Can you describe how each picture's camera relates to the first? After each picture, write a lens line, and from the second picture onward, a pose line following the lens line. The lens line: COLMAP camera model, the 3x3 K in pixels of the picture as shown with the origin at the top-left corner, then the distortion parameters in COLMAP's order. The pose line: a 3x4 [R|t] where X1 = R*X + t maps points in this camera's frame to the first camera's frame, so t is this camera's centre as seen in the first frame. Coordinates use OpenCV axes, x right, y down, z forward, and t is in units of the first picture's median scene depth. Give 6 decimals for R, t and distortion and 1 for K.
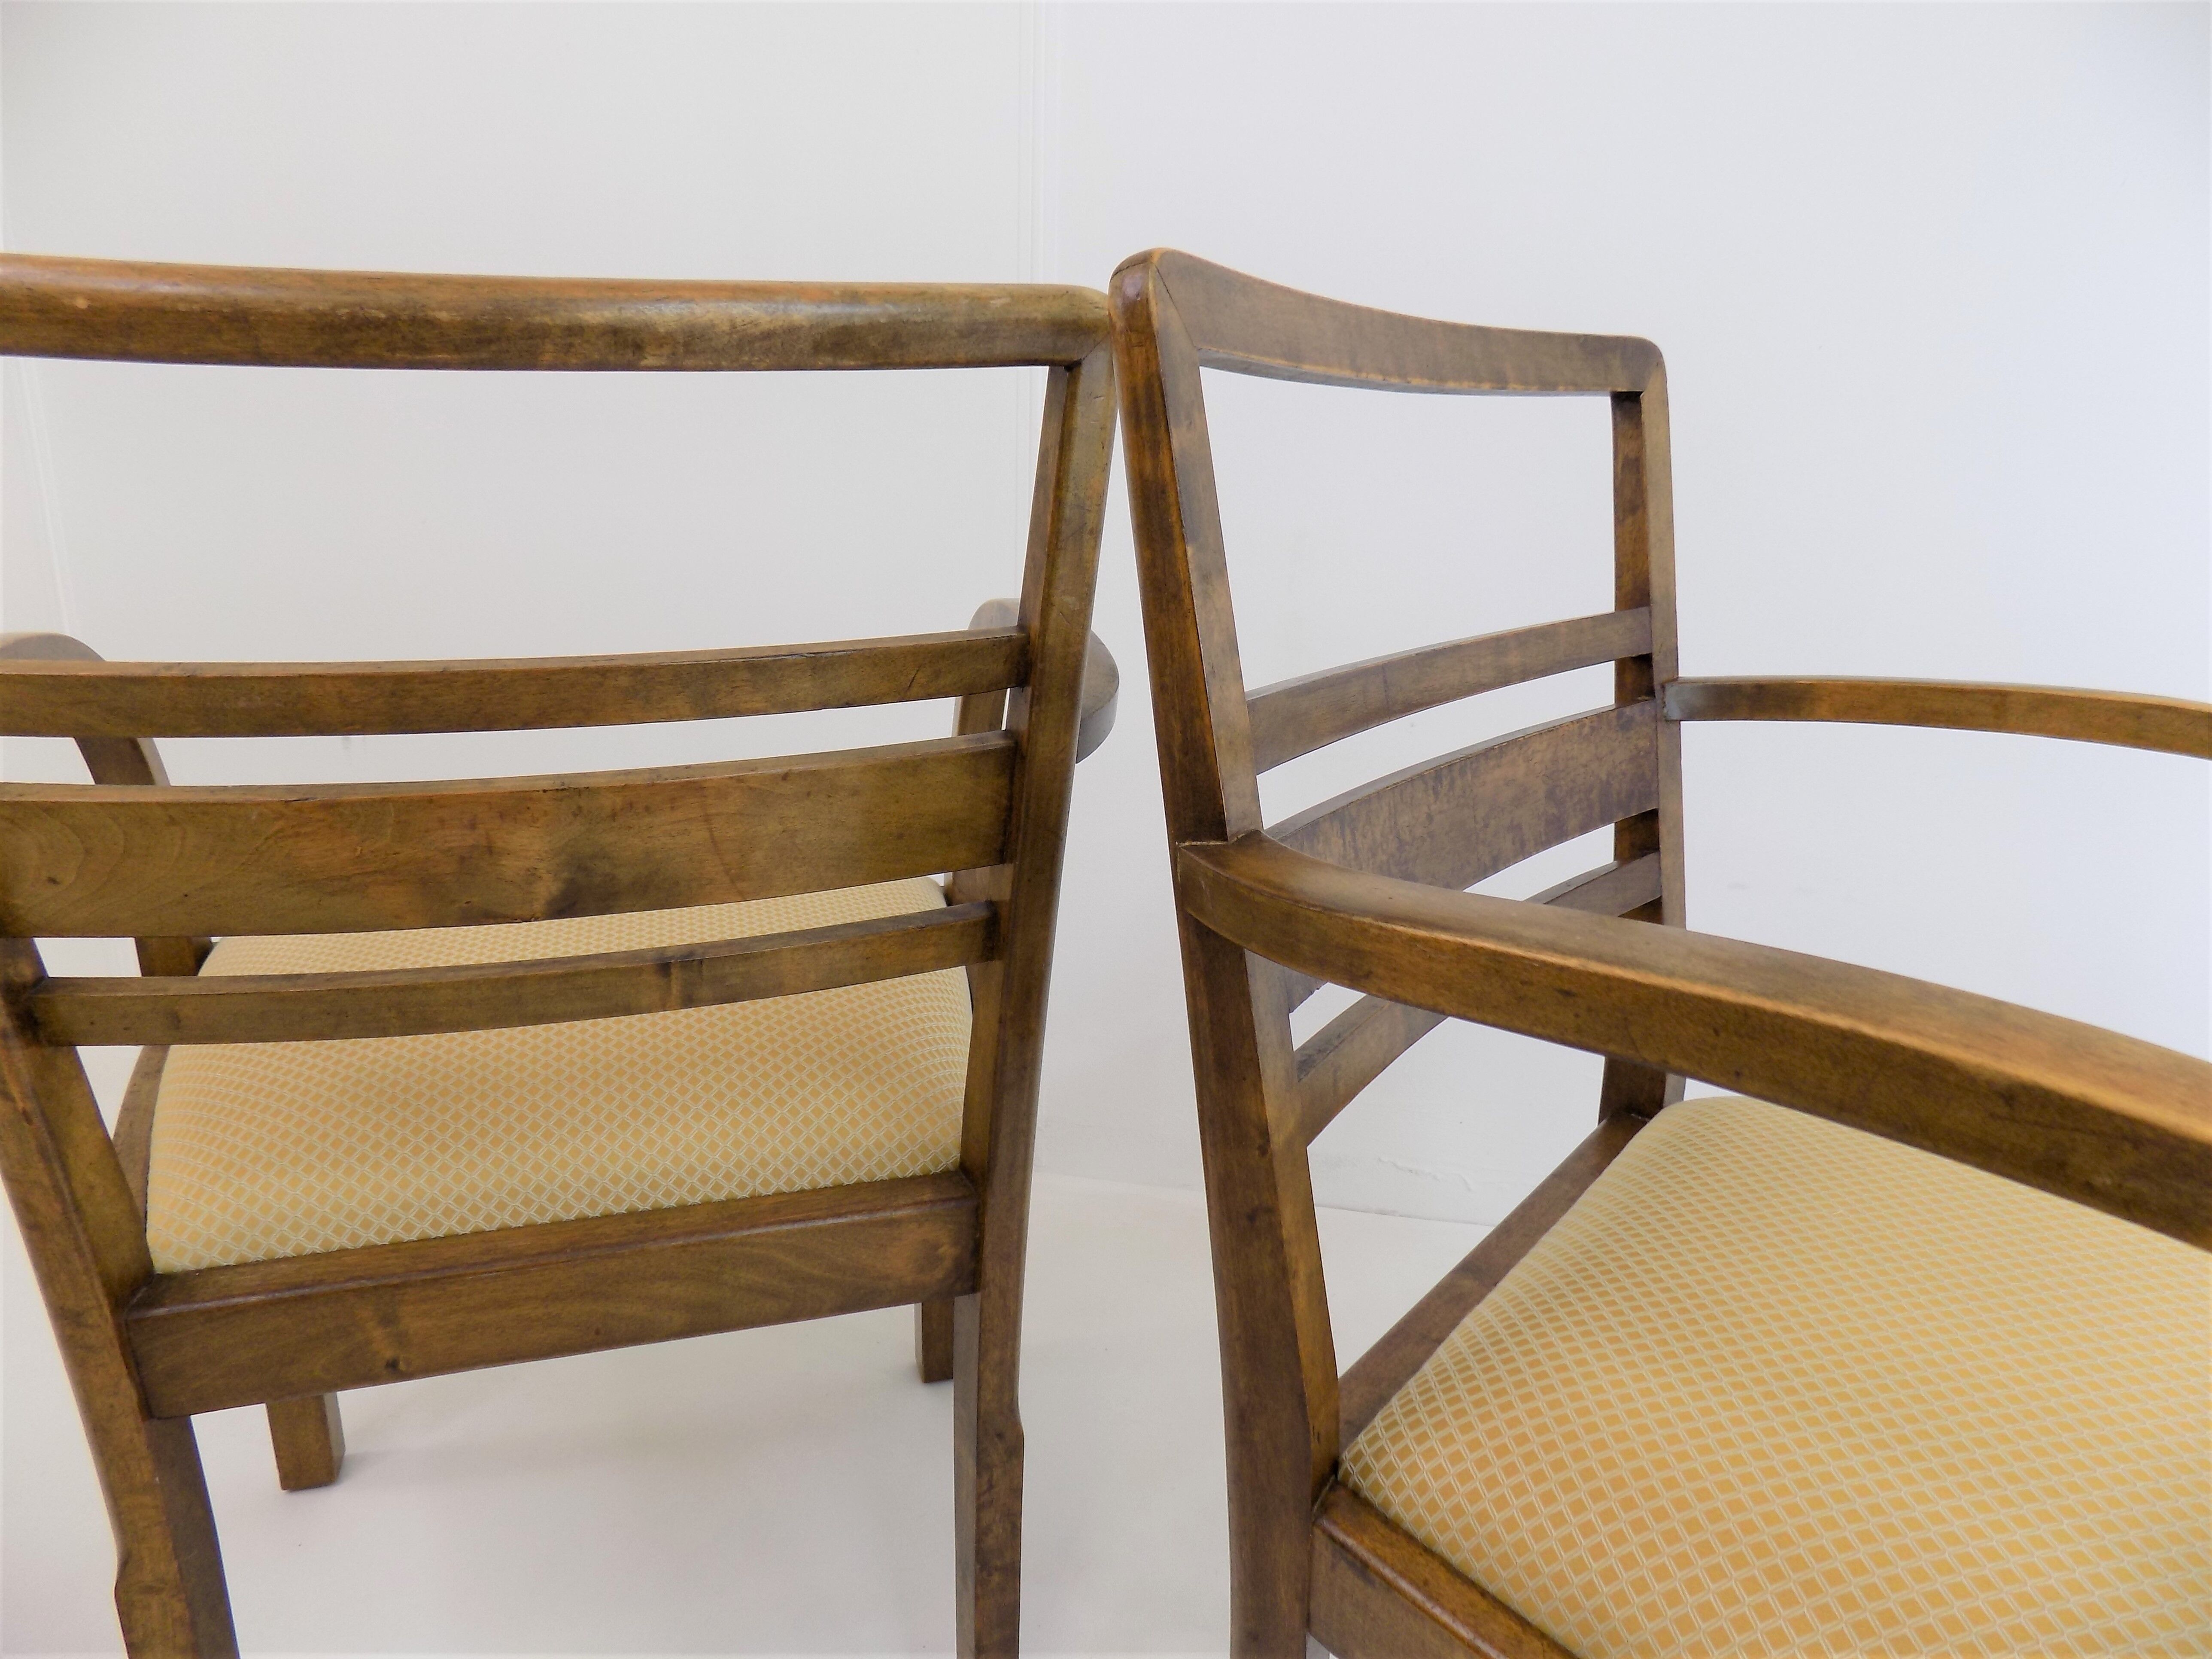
lens RADIAL K [[1487.2, 0, 1117.2], [0, 1487.2, 817.1], [0, 0, 1]] dist [-0.079576, 0.073865]
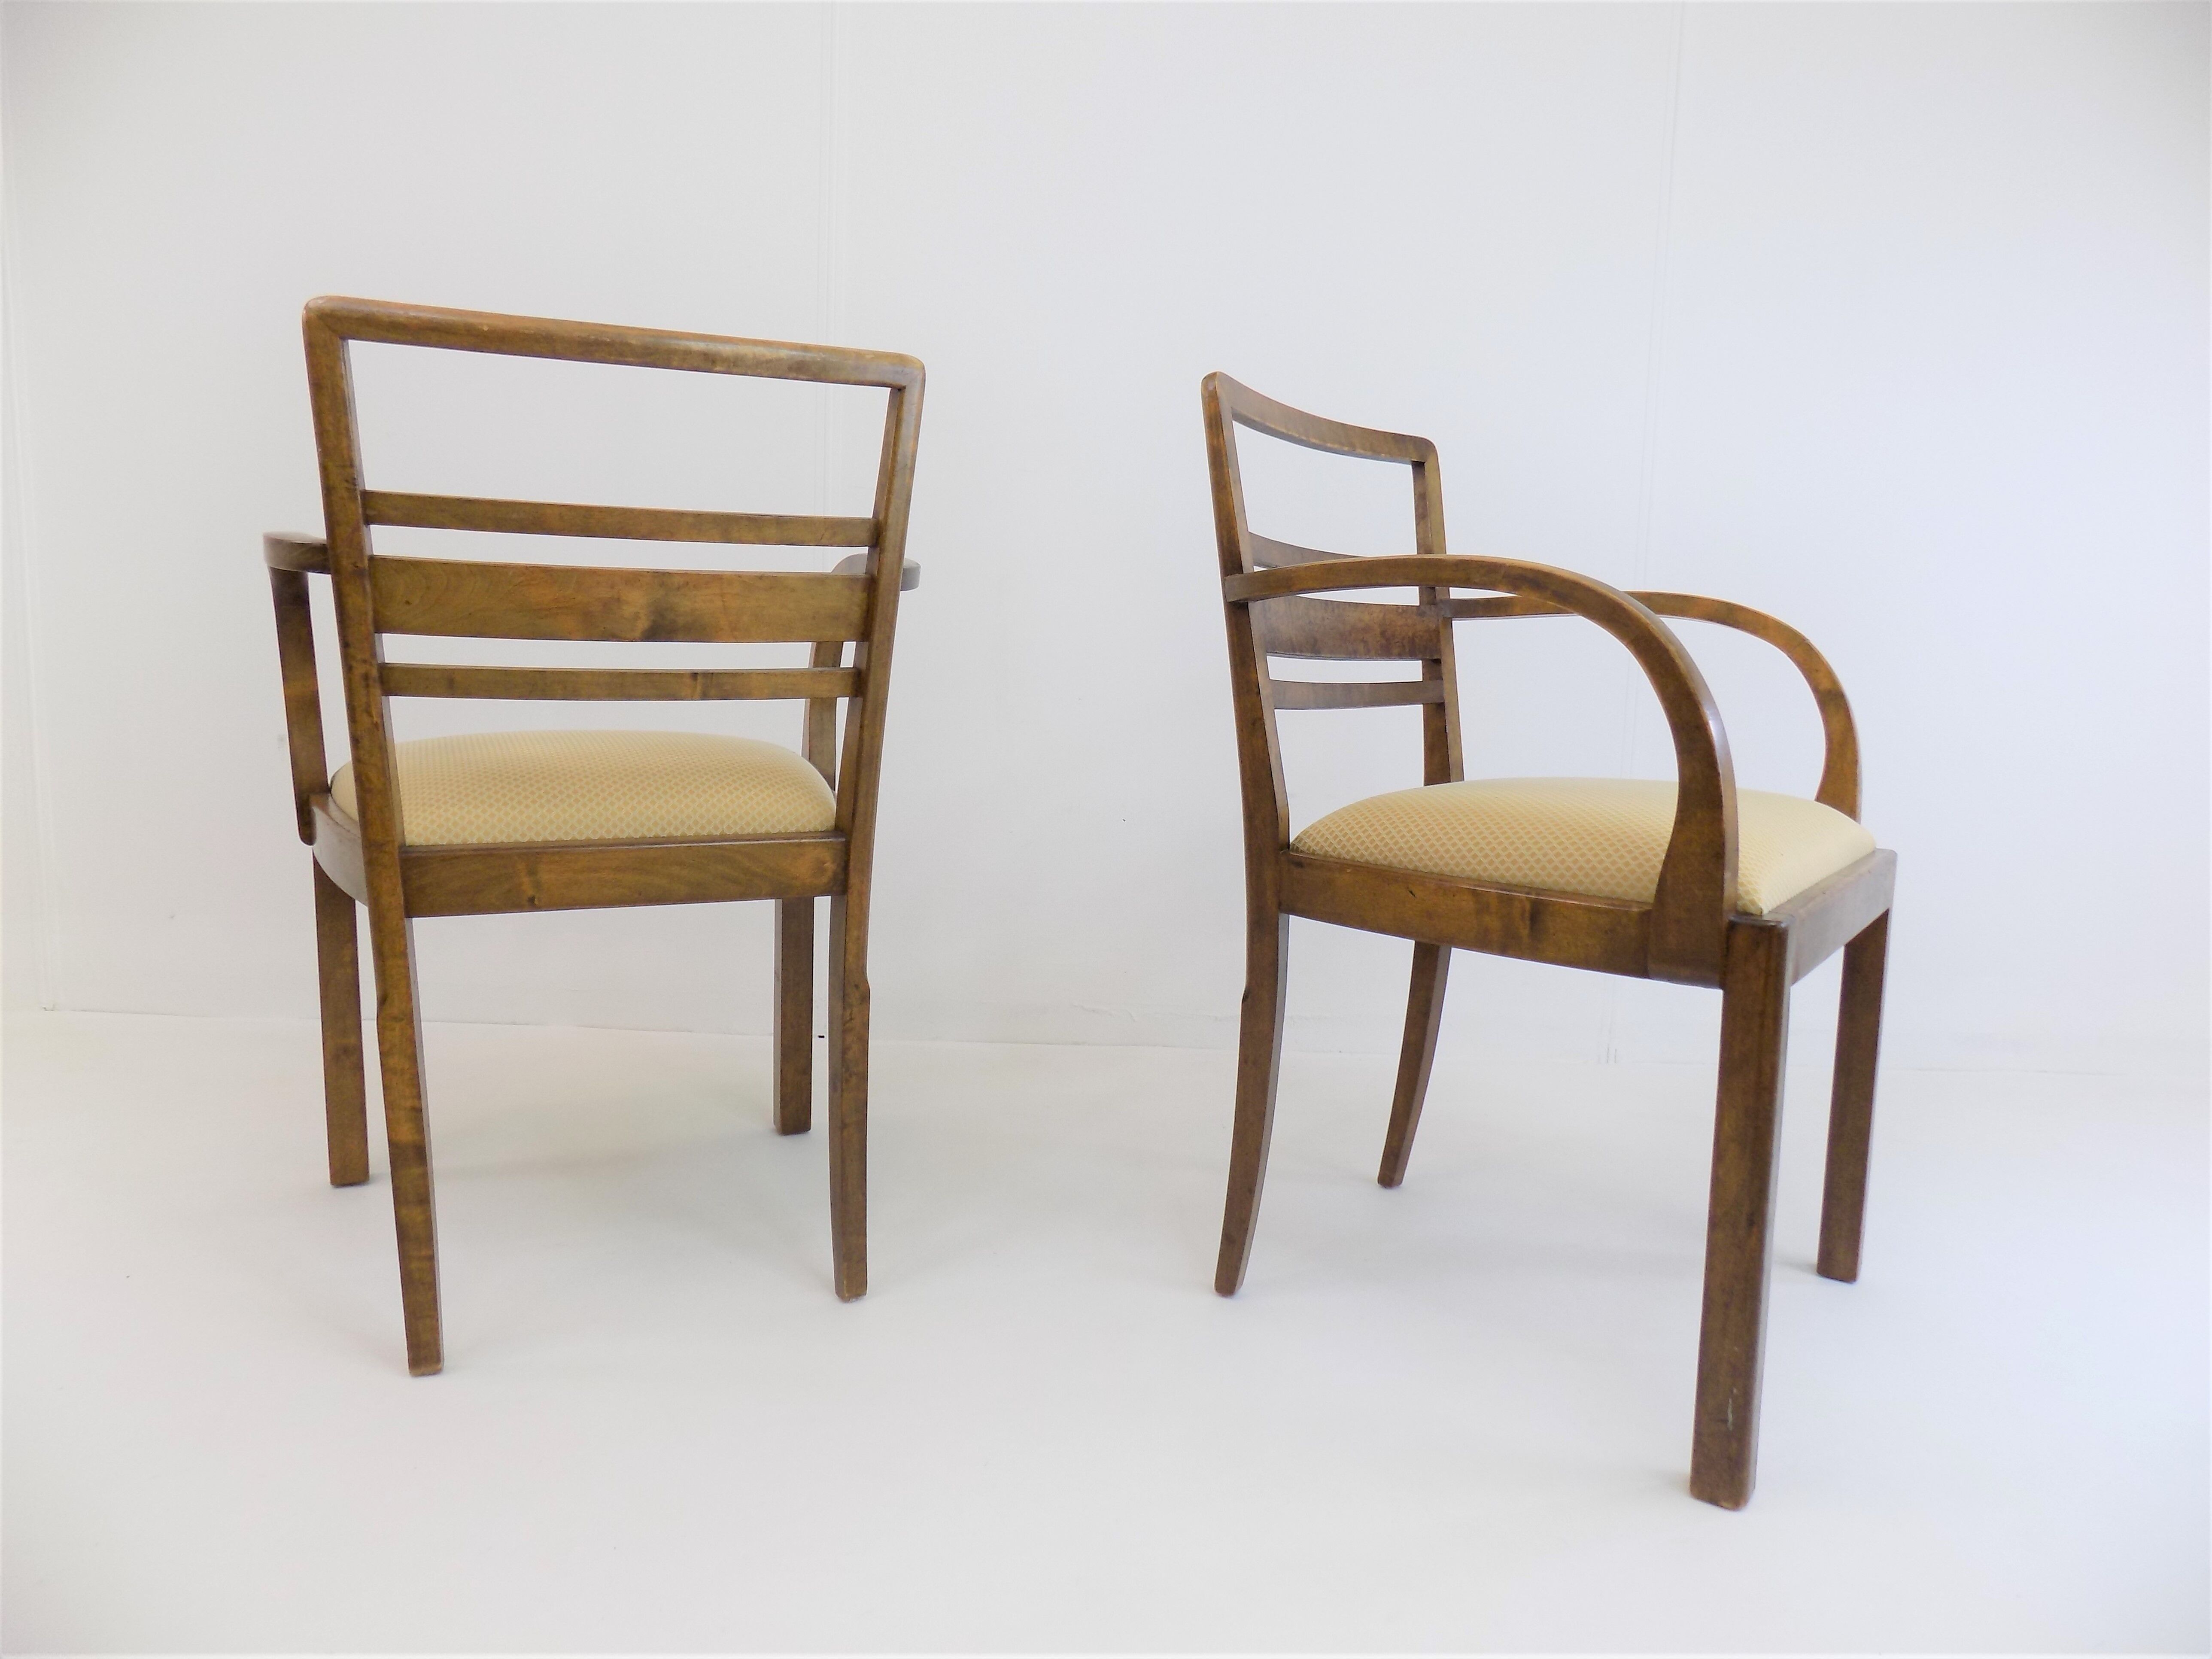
lens RADIAL K [[1487.2, 0, 1117.2], [0, 1487.2, 817.1], [0, 0, 1]] dist [-0.079576, 0.073865]
pose [[0.988404, -0.008602, 0.151603, -0.046568], [0.029593, 0.990163, -0.136754, 0.565837], [-0.148935, 0.139654, 0.978936, -0.980089]]
